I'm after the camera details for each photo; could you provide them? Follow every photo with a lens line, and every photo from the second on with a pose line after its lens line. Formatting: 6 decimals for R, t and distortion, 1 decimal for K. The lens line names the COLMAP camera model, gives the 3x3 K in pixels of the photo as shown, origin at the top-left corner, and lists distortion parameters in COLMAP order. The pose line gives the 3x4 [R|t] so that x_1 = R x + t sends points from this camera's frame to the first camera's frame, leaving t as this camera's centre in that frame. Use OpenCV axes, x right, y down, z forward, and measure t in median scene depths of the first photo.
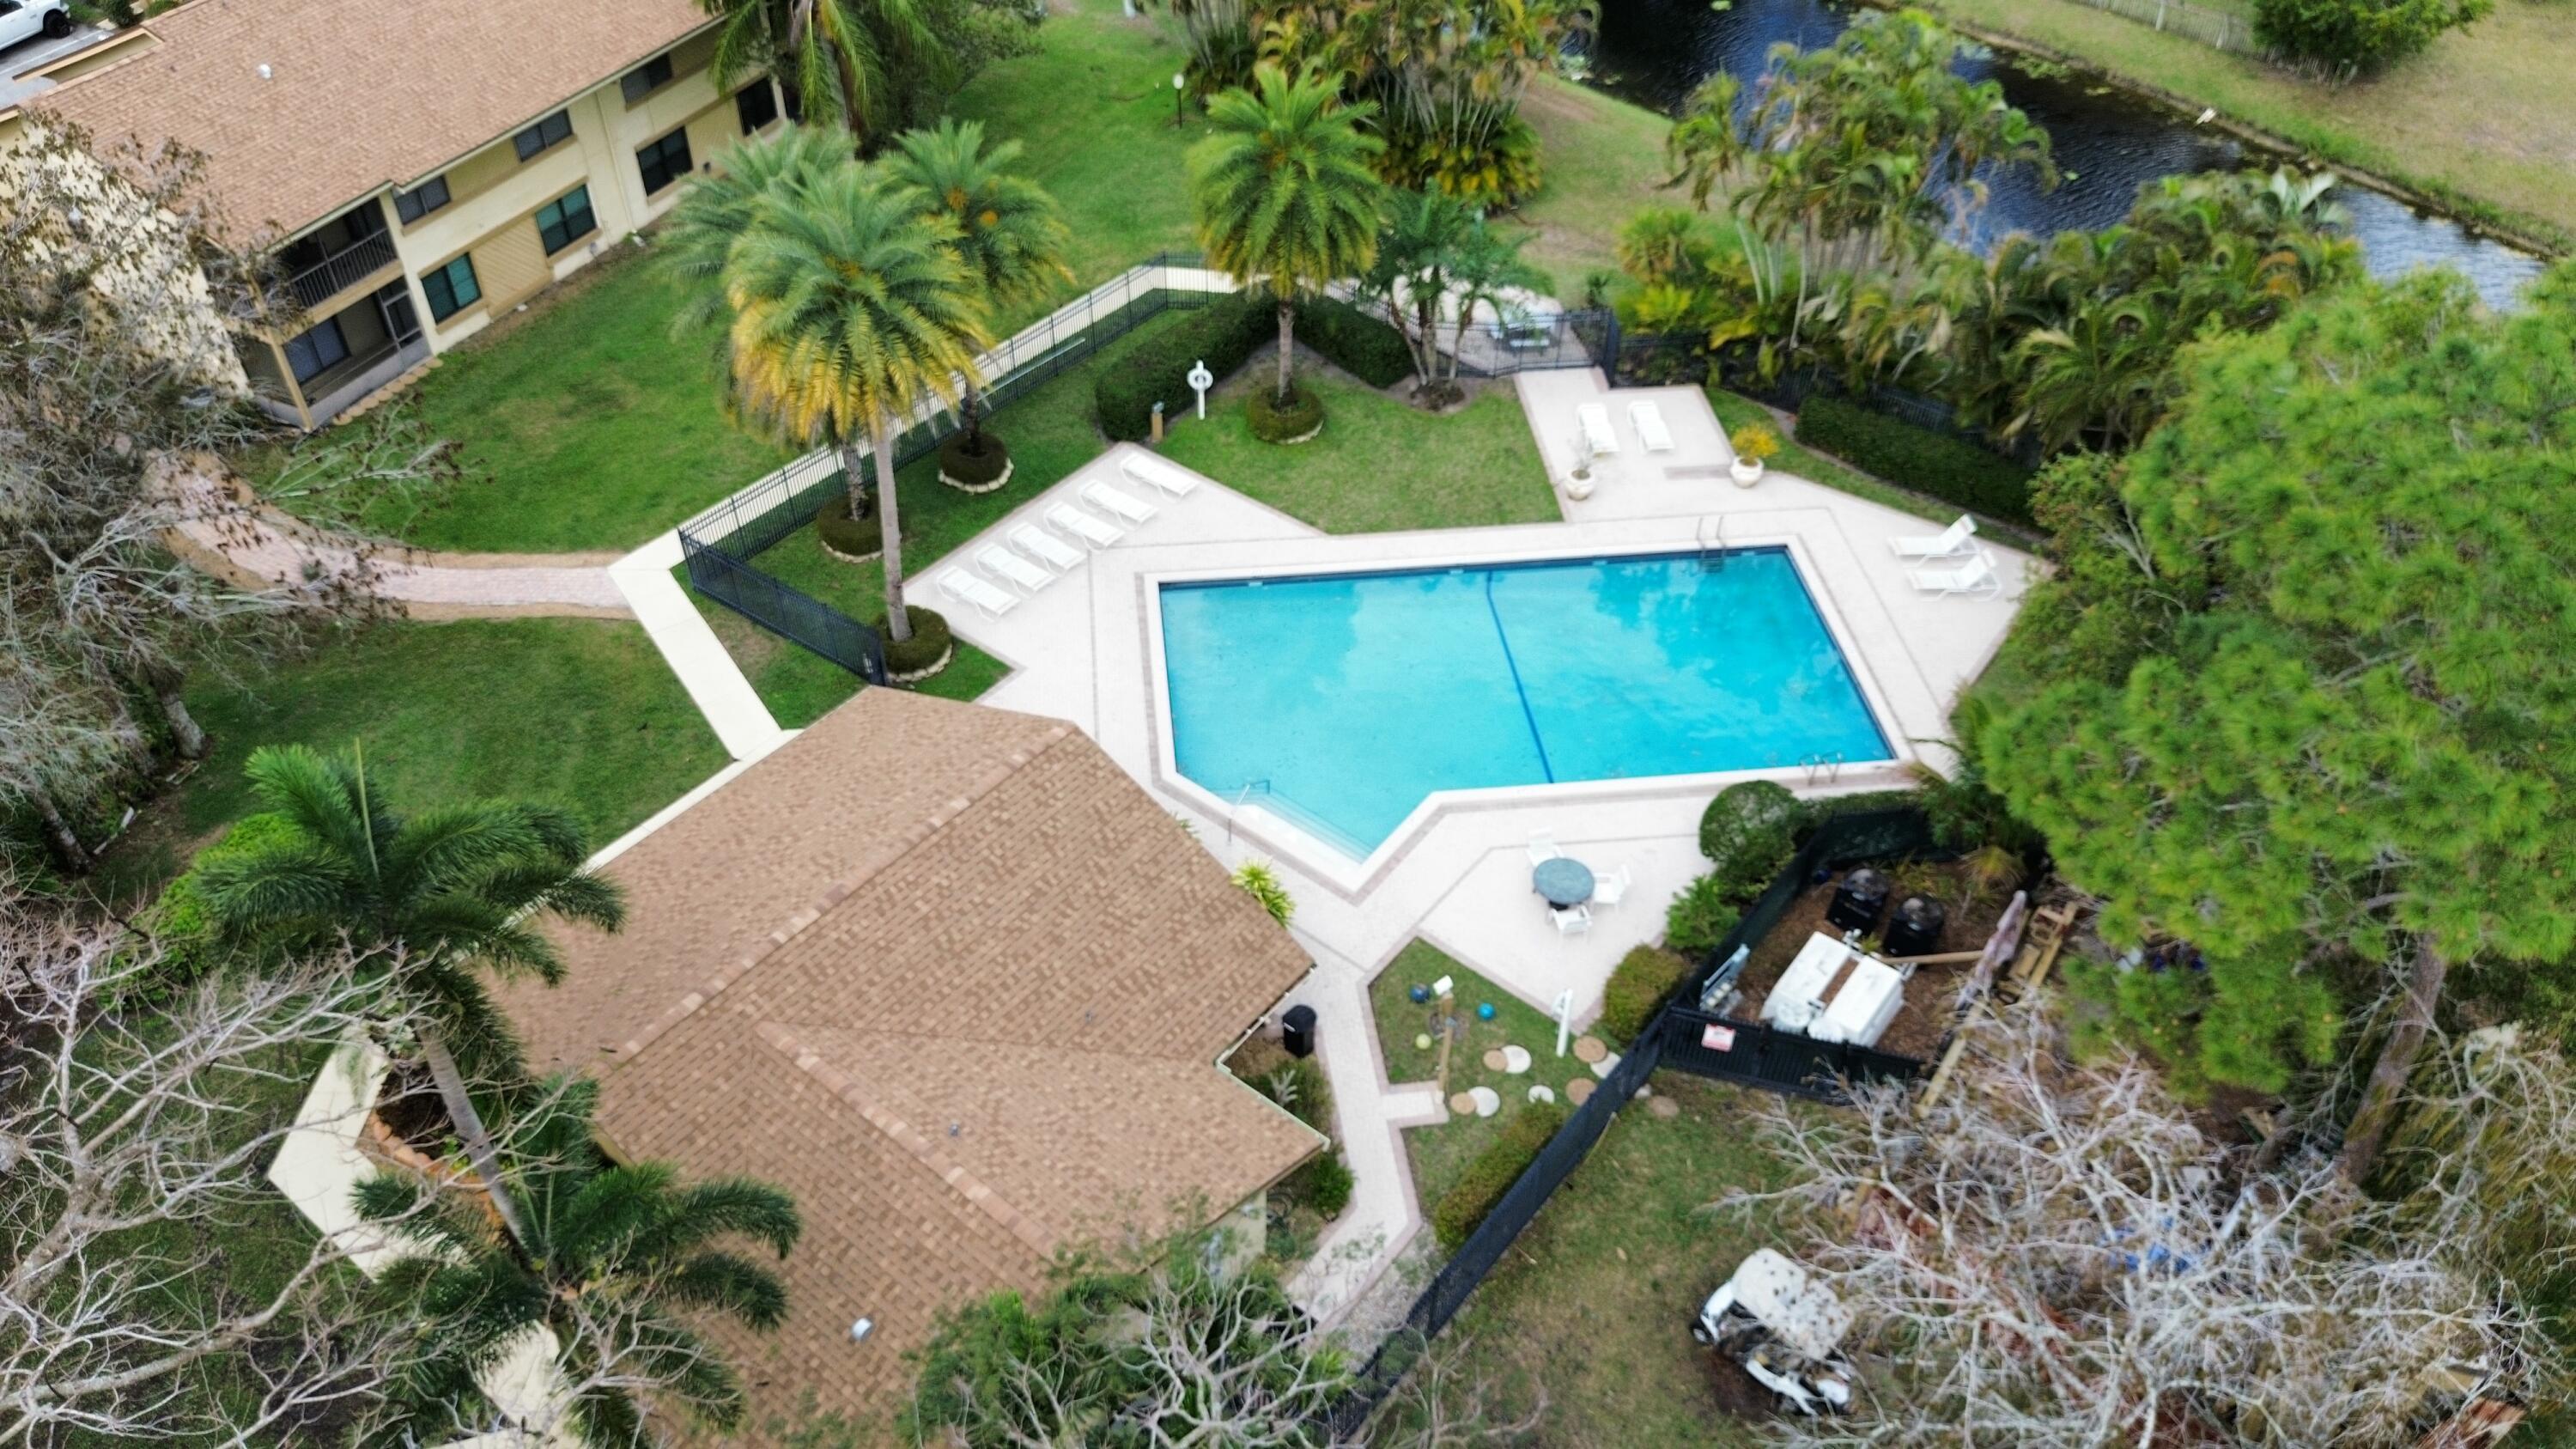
lens RADIAL K [[1826.6, 0, 1288.0], [0, 1826.6, 724.5], [0, 0, 1]] dist [0.119073, -0.209891]
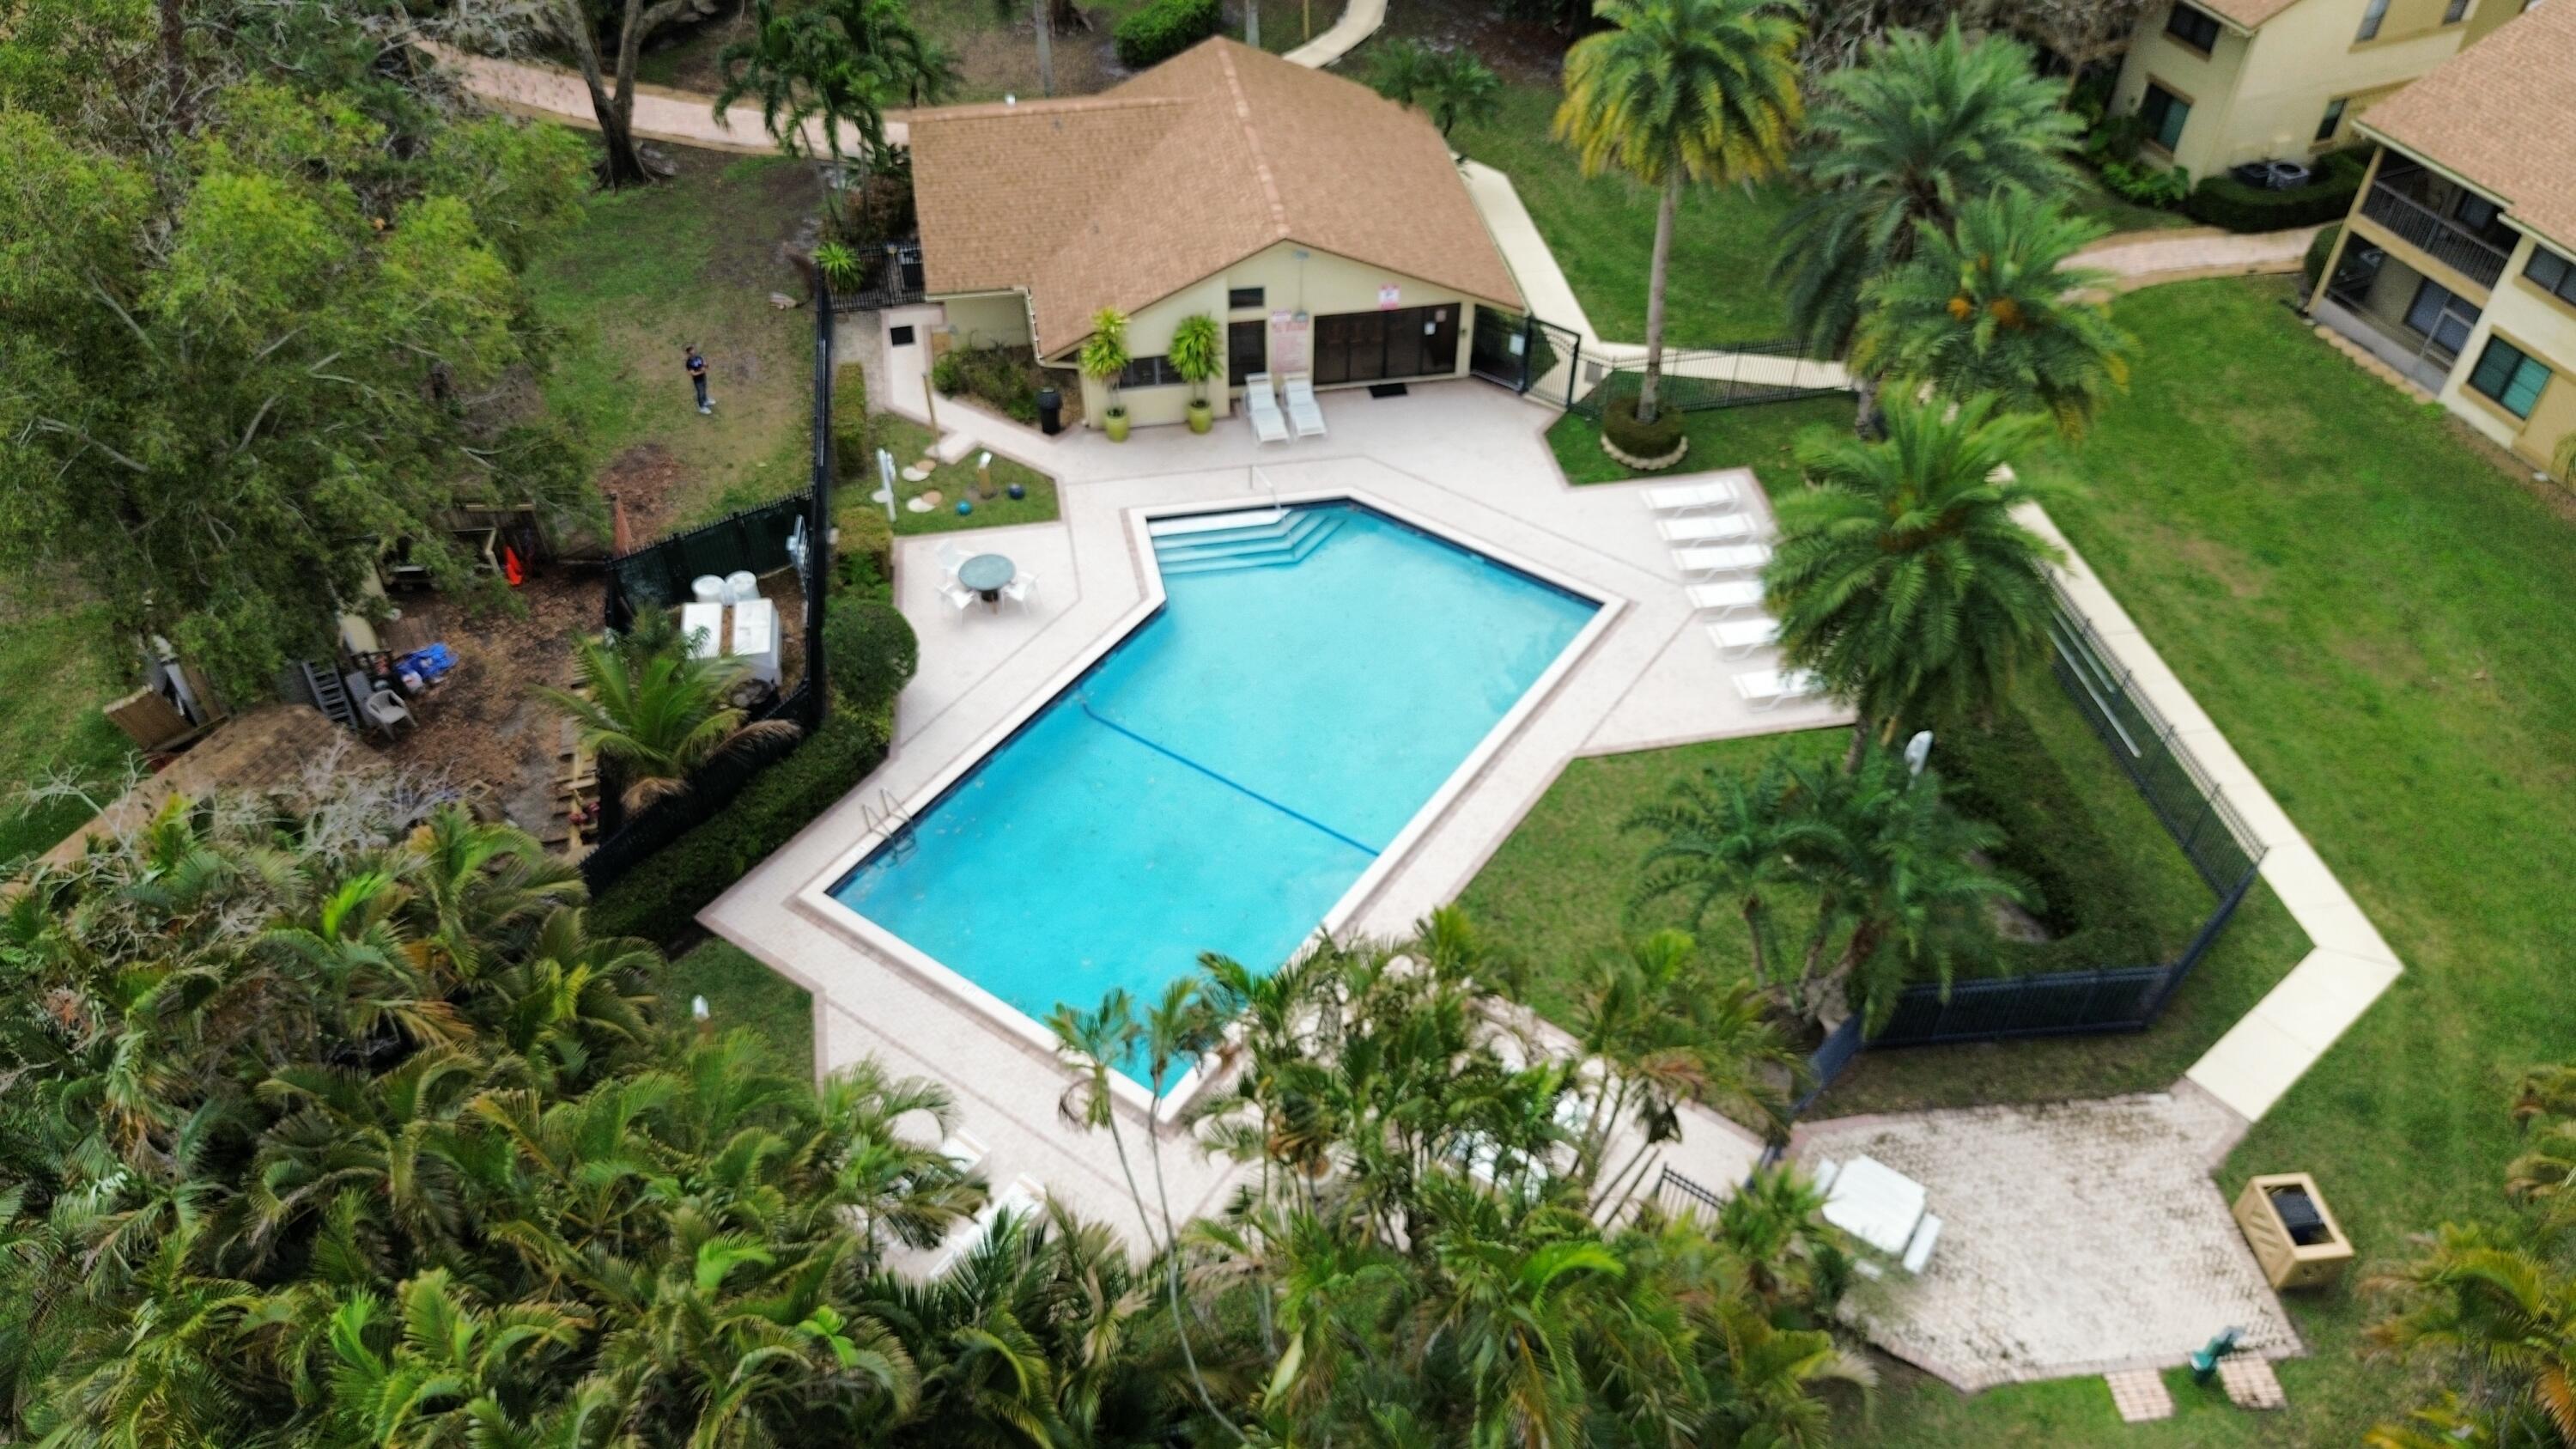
lens RADIAL K [[1852.8, 0, 1293.4], [0, 1852.8, 716.5], [0, 0, 1]] dist [0.075598, -0.086245]
pose [[-0.661051, 0.504967, -0.554995, 0.554320], [-0.516585, 0.230167, 0.824720, -0.726124], [0.544198, 0.831884, 0.108706, 0.853330]]
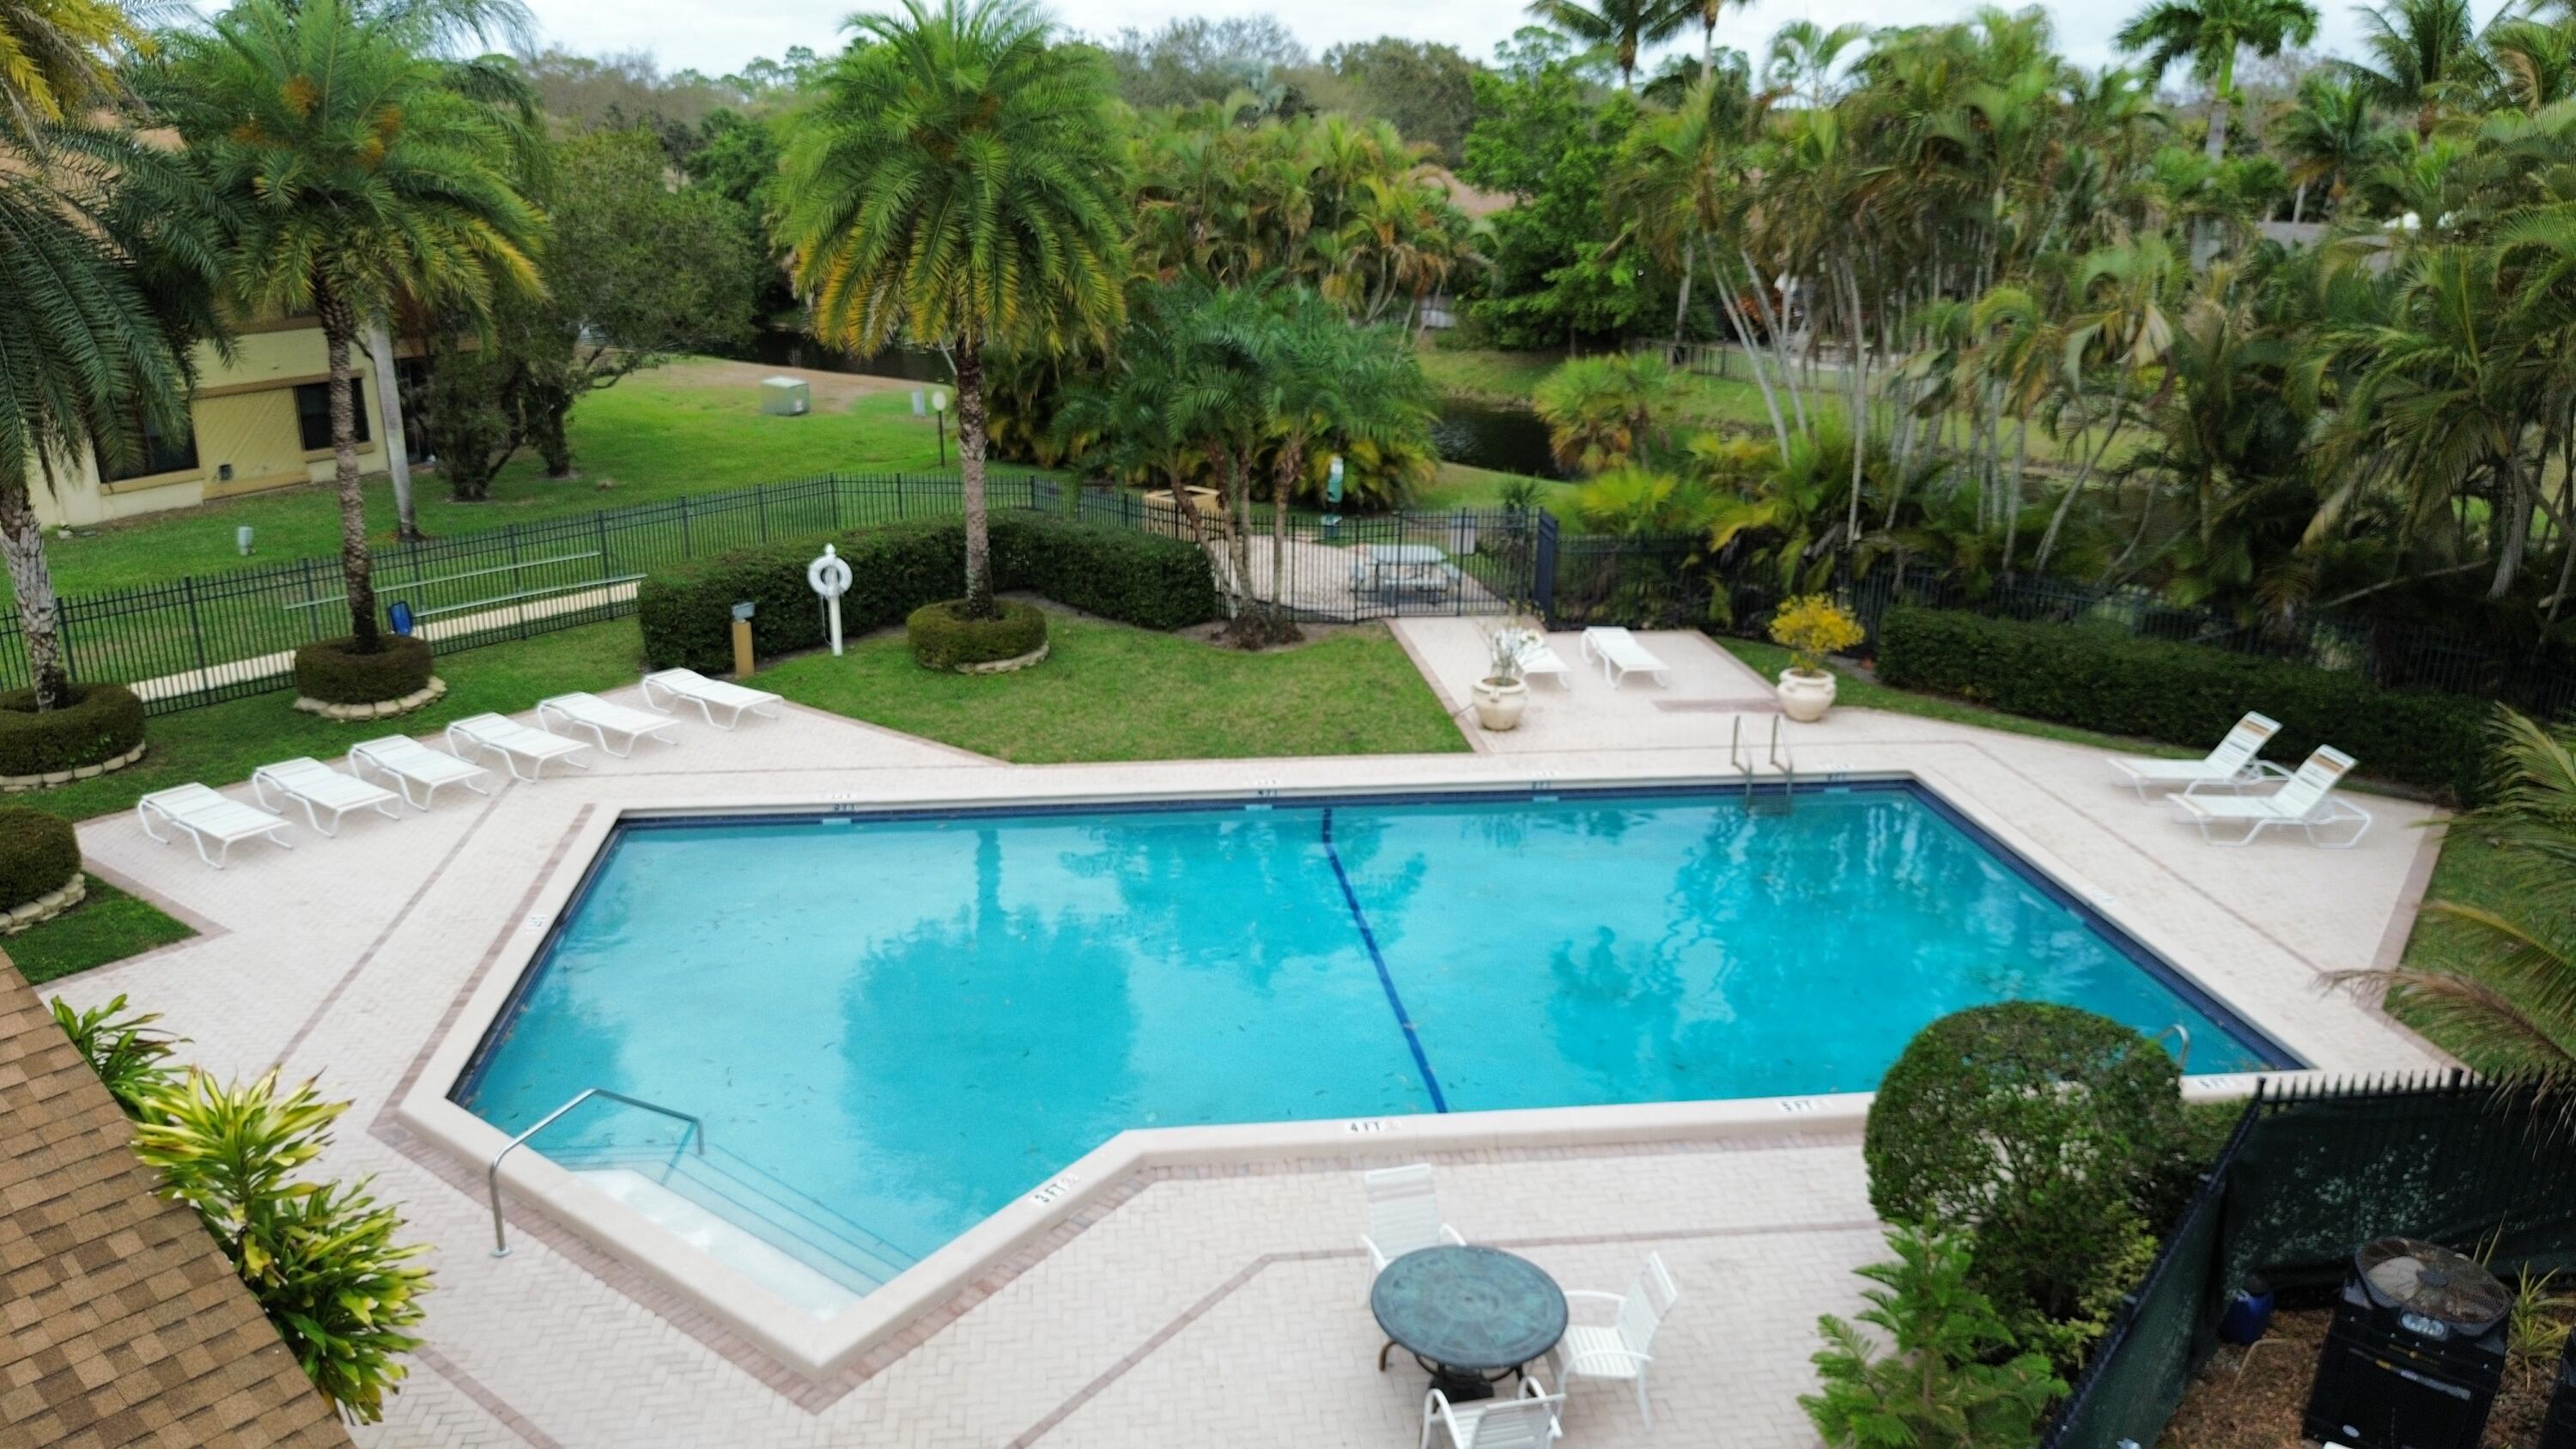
lens RADIAL K [[1826.6, 0, 1288.0], [0, 1826.6, 724.5], [0, 0, 1]] dist [0.119073, -0.209891]
pose [[0.999863, -0.002160, 0.016424, 0.092761], [0.008872, 0.907094, -0.420836, 0.103969], [-0.013989, 0.420924, 0.906988, 0.544976]]
